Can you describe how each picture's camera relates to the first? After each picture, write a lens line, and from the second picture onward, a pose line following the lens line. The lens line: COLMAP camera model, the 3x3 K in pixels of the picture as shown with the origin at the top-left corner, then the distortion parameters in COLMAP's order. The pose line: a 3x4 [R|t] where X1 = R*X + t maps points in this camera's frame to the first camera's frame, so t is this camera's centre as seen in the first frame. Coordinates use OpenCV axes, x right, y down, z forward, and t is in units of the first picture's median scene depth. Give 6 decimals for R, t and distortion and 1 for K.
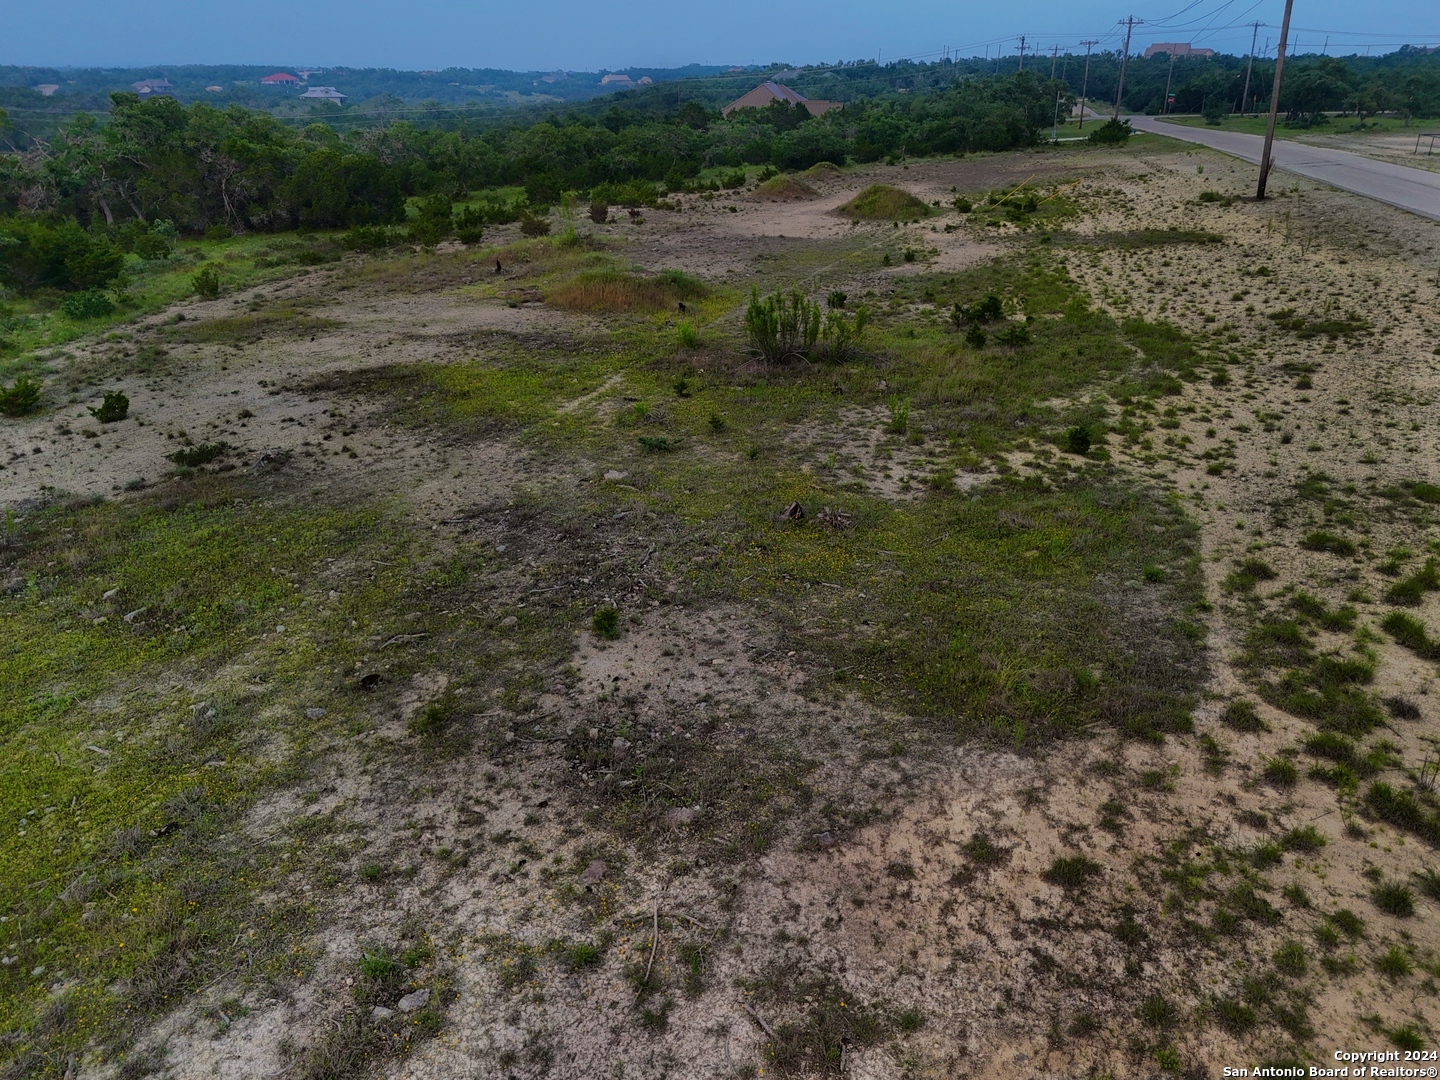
lens RADIAL K [[1051.3, 0, 720.0], [0, 1051.3, 540.0], [0, 0, 1]] dist [0.062461, -0.049546]
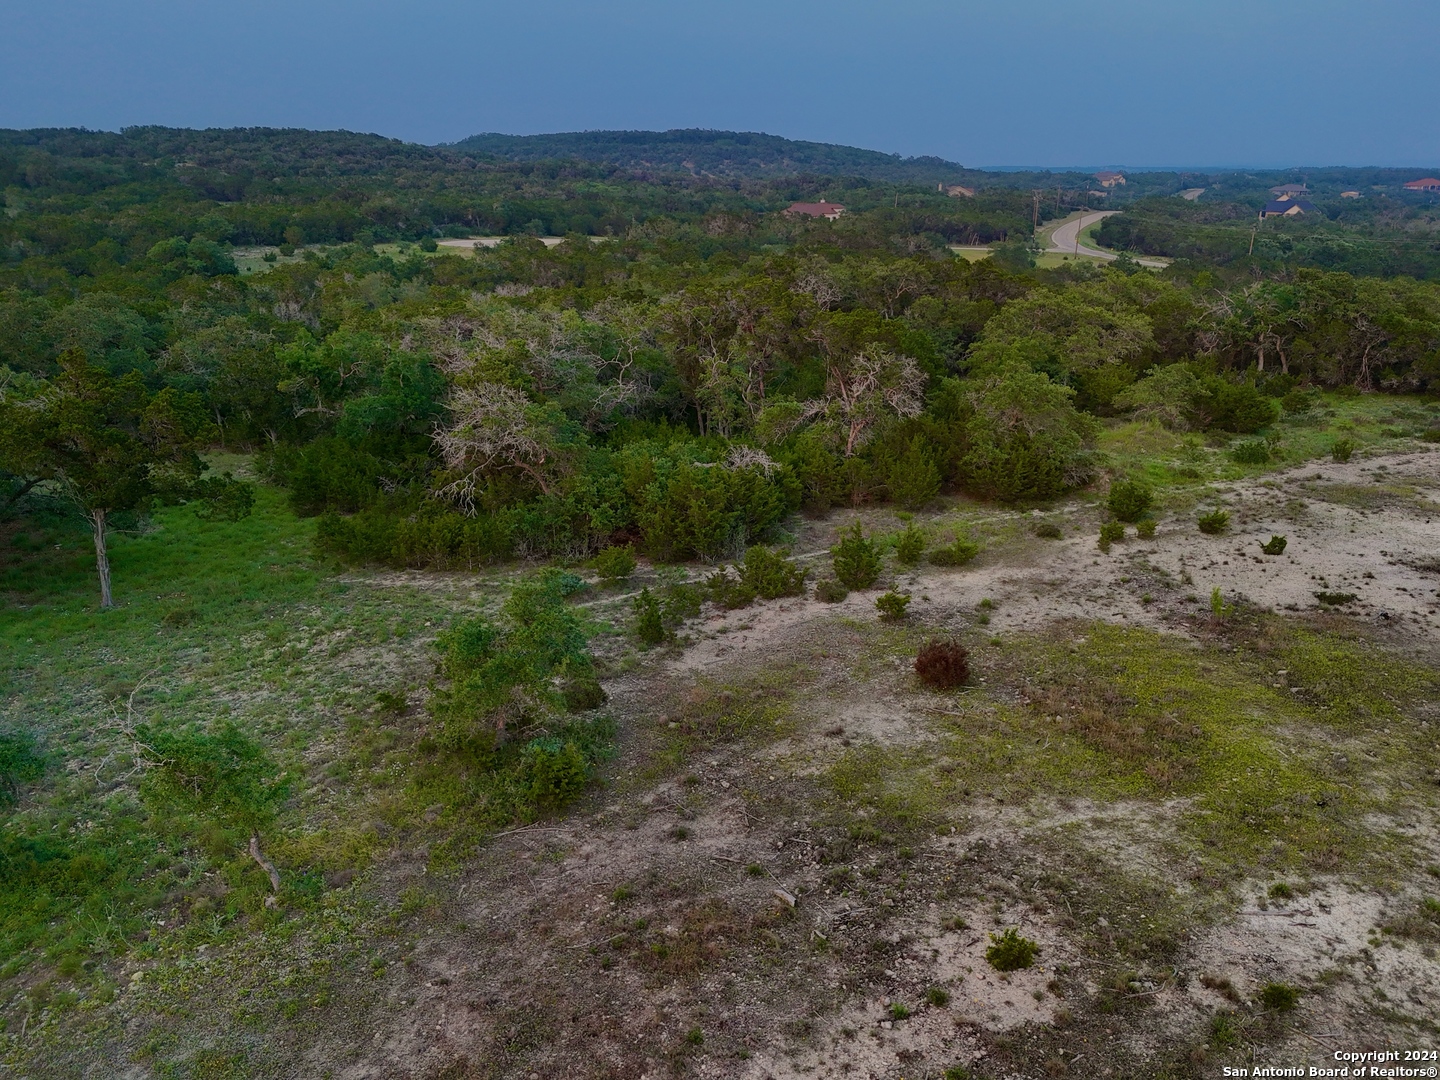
lens RADIAL K [[1051.3, 0, 720.0], [0, 1051.3, 540.0], [0, 0, 1]] dist [0.062461, -0.049546]
pose [[0.610140, 0.266705, -0.746054, 0.071988], [-0.320332, 0.944284, 0.075595, 0.005715], [0.724649, 0.192862, 0.661580, -0.561425]]
